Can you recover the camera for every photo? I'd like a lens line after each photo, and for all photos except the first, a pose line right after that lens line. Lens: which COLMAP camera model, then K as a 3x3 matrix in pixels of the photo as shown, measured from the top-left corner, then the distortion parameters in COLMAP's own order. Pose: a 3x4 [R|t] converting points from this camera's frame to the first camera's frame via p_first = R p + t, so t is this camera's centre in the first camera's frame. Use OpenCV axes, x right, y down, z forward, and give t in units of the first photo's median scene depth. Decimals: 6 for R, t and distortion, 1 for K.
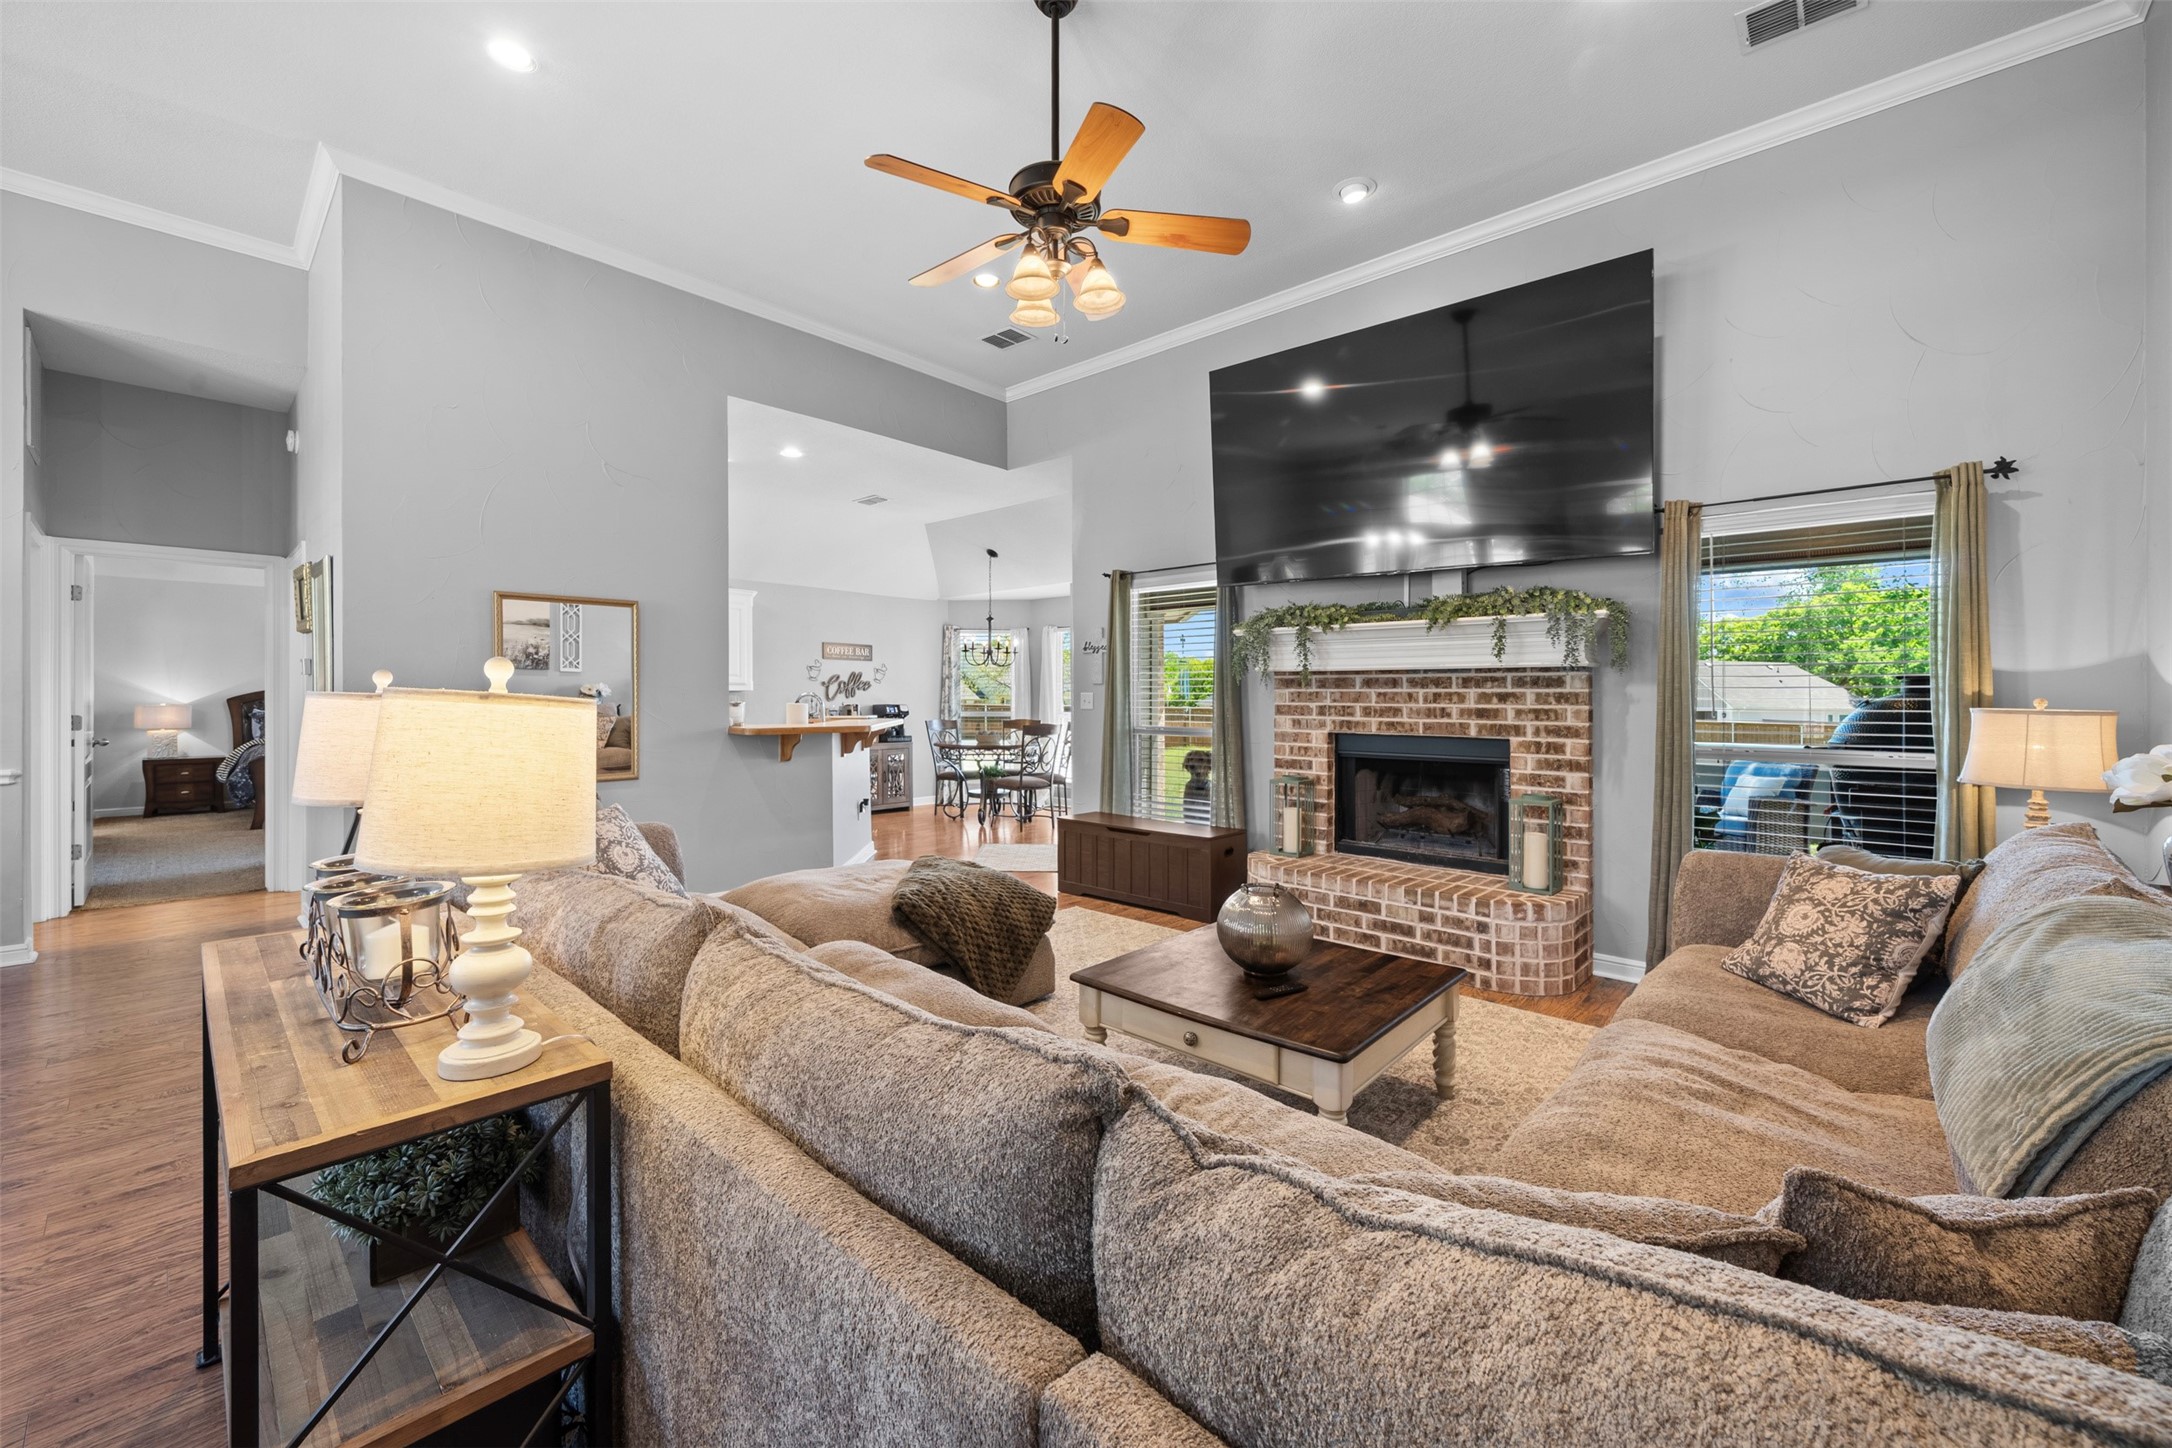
lens RADIAL K [[851.2, 0, 1079.2], [0, 851.2, 704.1], [0, 0, 1]] dist [-0.001395, -0.000502]
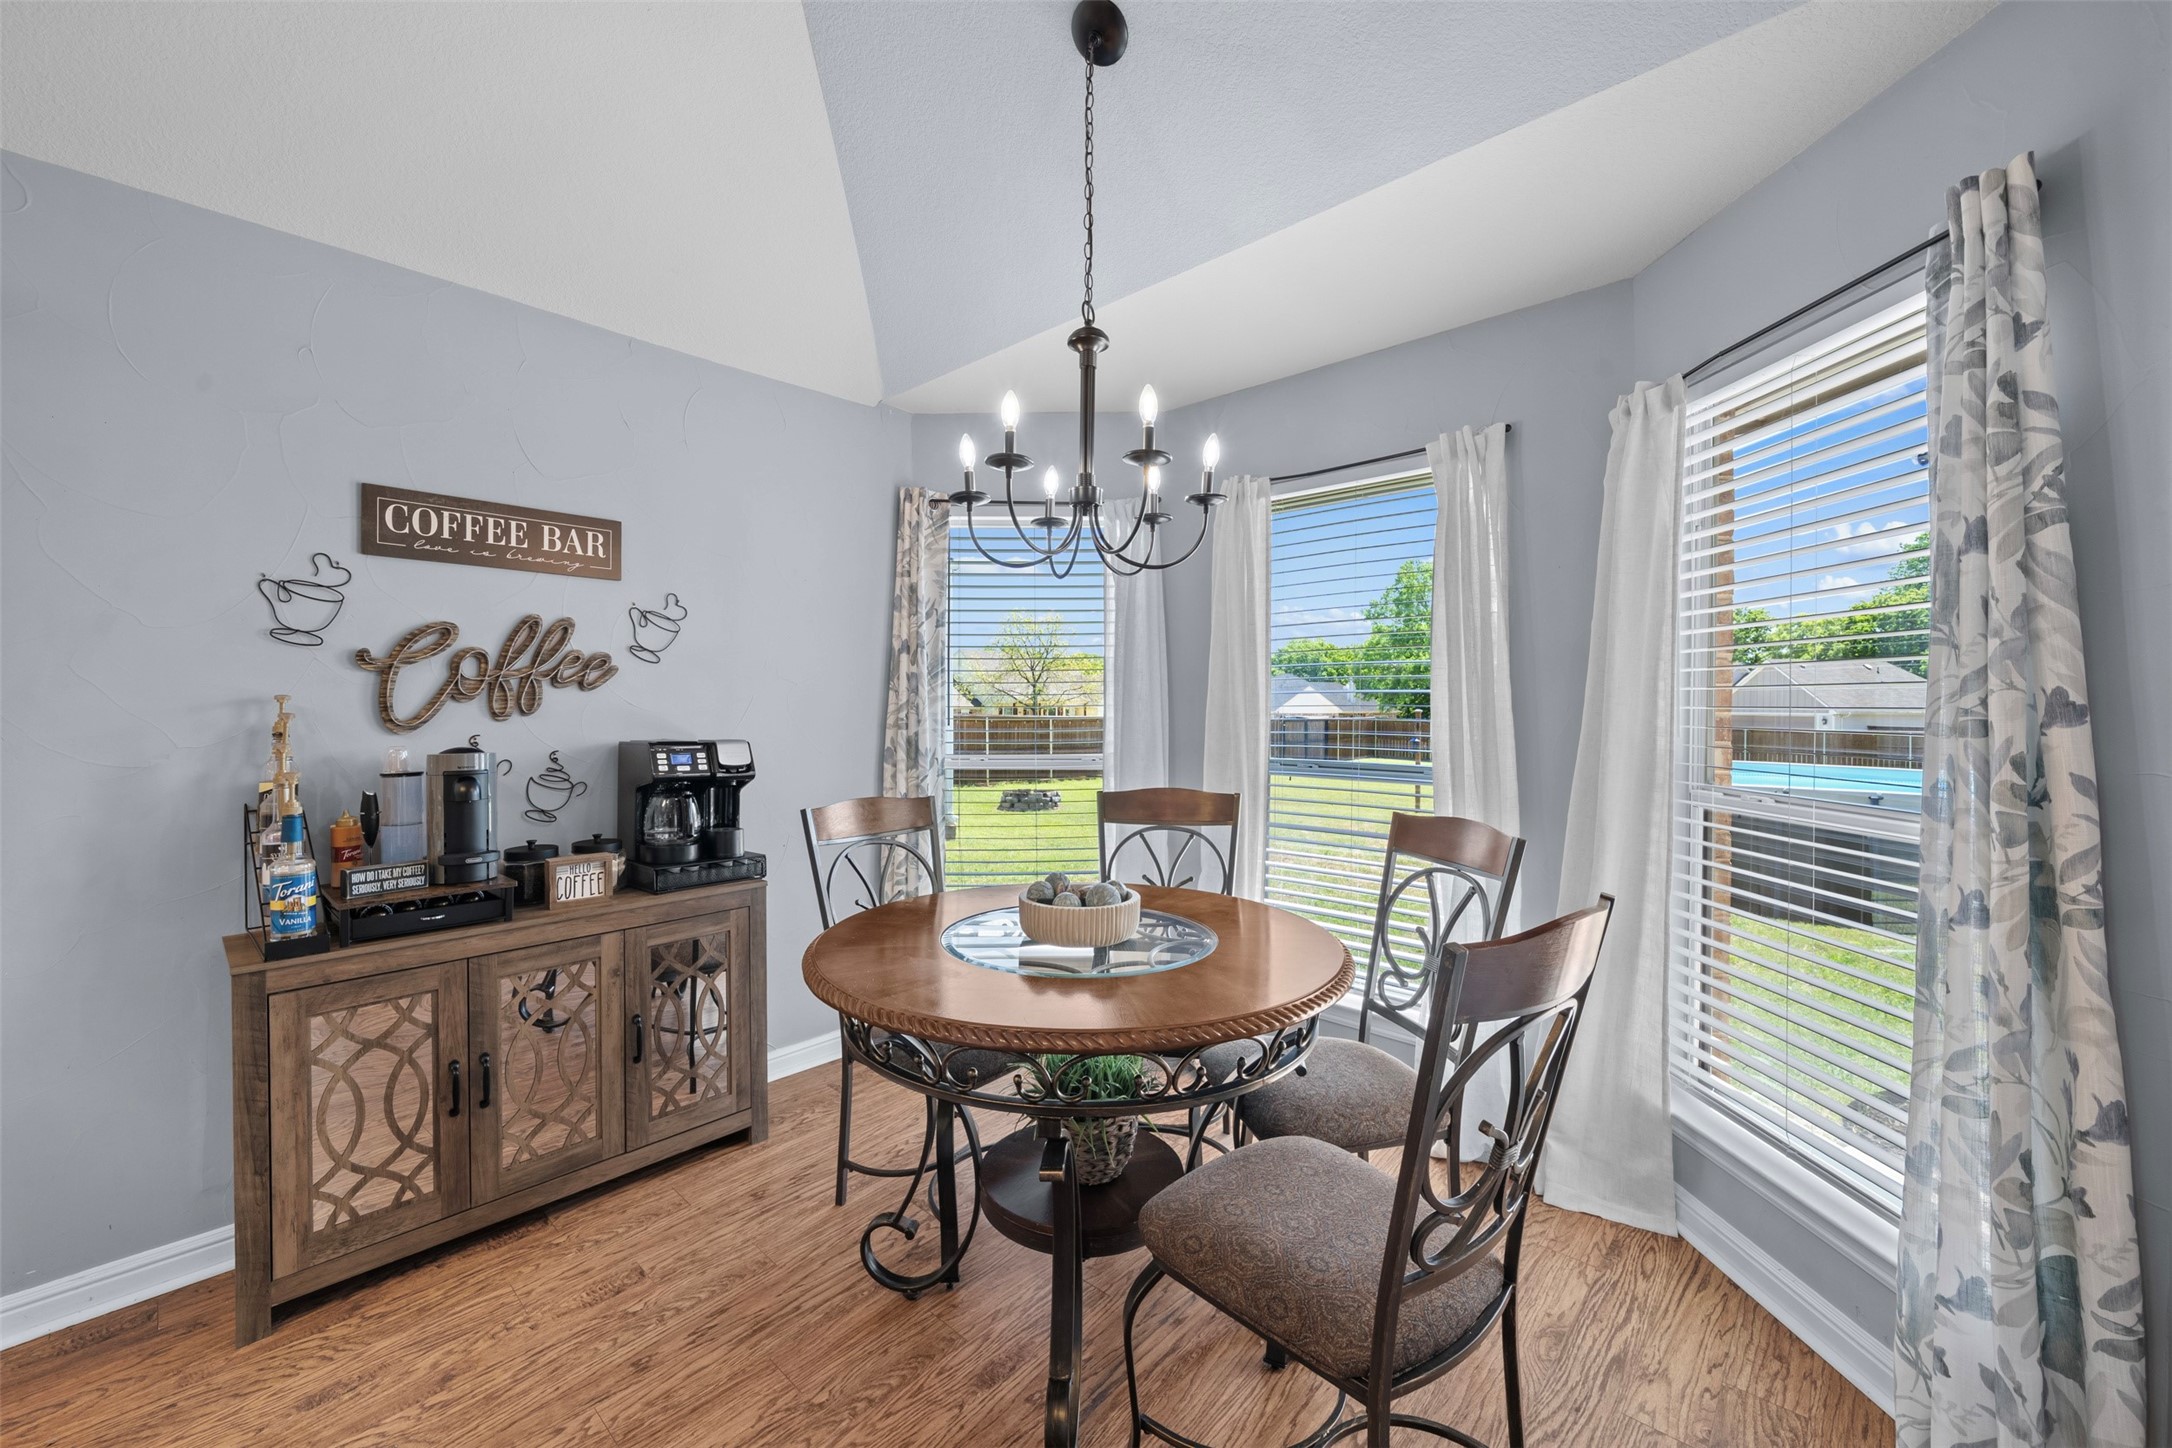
lens RADIAL K [[851.2, 0, 1079.2], [0, 851.2, 704.1], [0, 0, 1]] dist [-0.001395, -0.000502]
pose [[0.999968, -0.004894, 0.006334, -0.099386], [0.004950, 0.999948, -0.008908, -0.008007], [-0.006290, 0.008939, 0.999940, 0.734417]]
